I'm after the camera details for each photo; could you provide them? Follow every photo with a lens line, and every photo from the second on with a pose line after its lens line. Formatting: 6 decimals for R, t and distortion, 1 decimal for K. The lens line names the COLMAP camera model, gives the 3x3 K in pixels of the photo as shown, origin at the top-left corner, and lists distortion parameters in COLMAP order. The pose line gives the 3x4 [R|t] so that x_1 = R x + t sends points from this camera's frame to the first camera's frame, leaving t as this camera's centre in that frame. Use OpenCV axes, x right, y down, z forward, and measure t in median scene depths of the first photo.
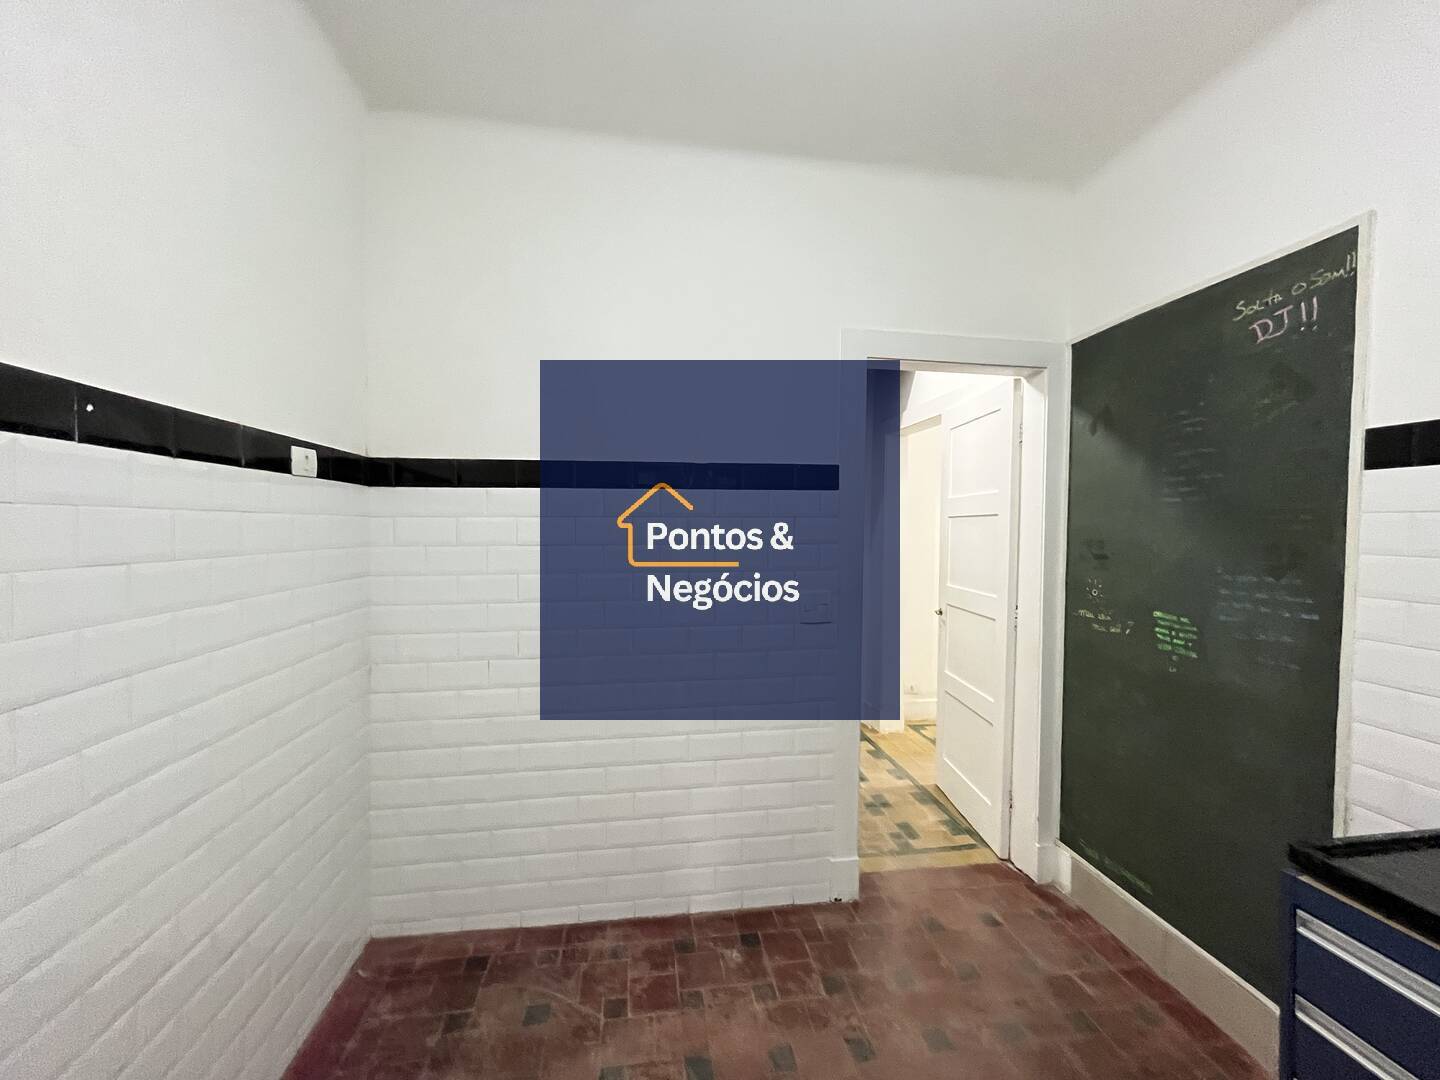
lens RADIAL K [[582.9, 0, 723.5], [0, 582.9, 541.6], [0, 0, 1]] dist [-0.002139, -0.000317]
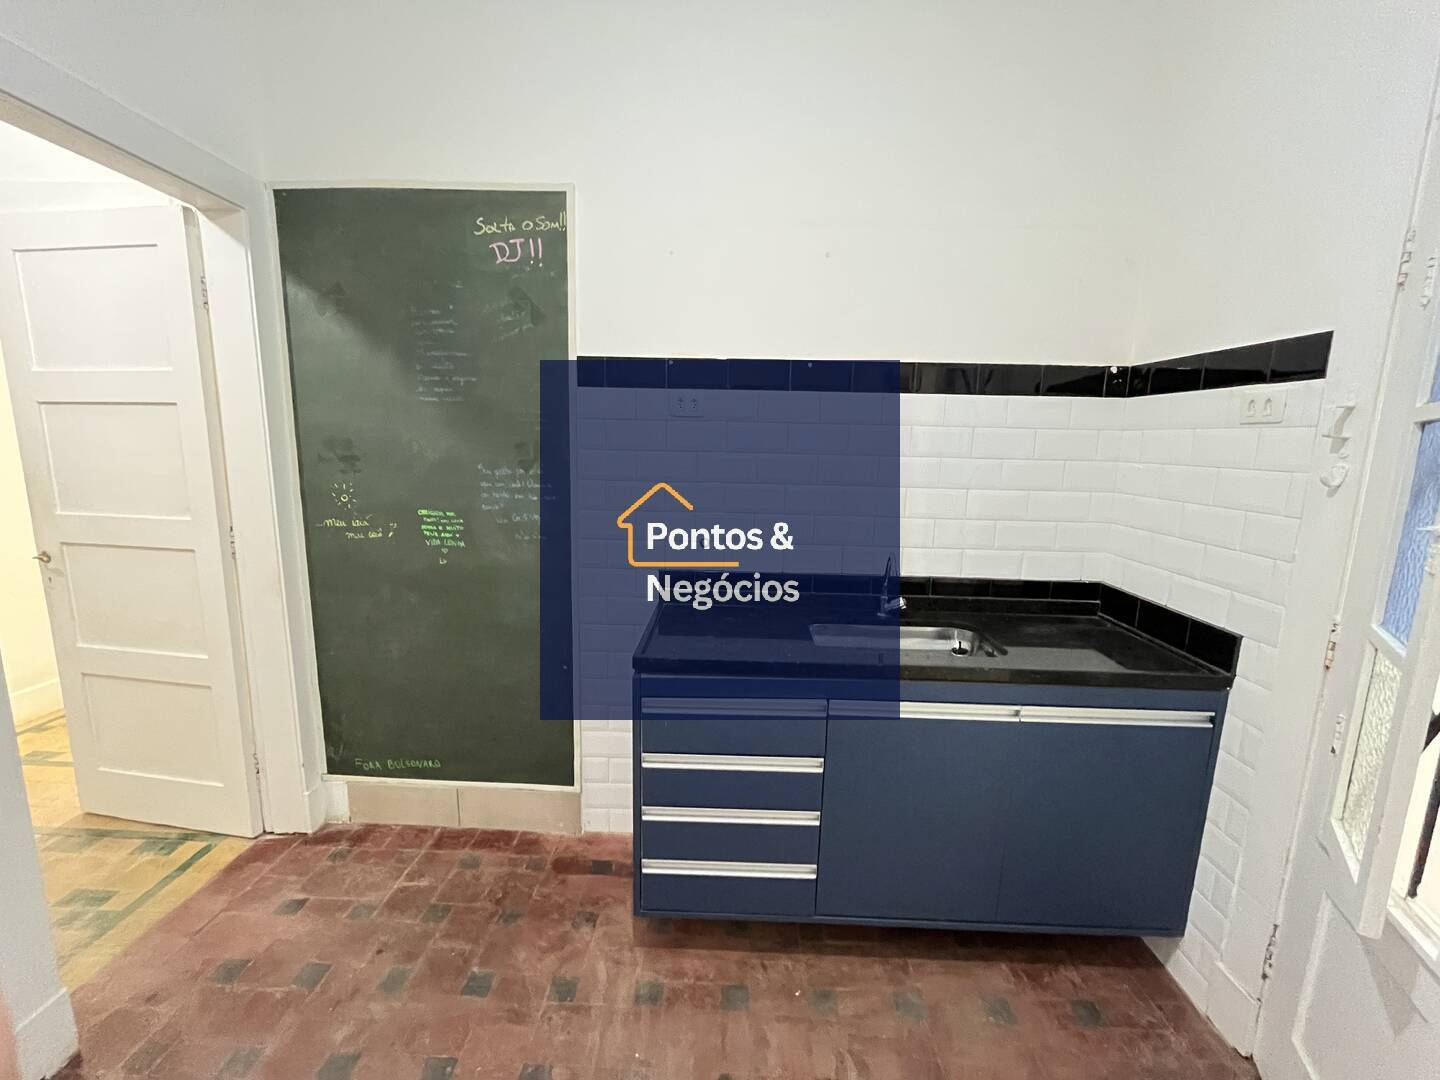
lens RADIAL K [[582.9, 0, 720.9], [0, 582.9, 537.4], [0, 0, 1]] dist [-0.002139, -0.000317]
pose [[0.179744, -0.165916, 0.969621, -0.155333], [0.006342, 0.985849, 0.167517, -0.000327], [-0.983693, -0.023961, 0.178253, 0.281473]]
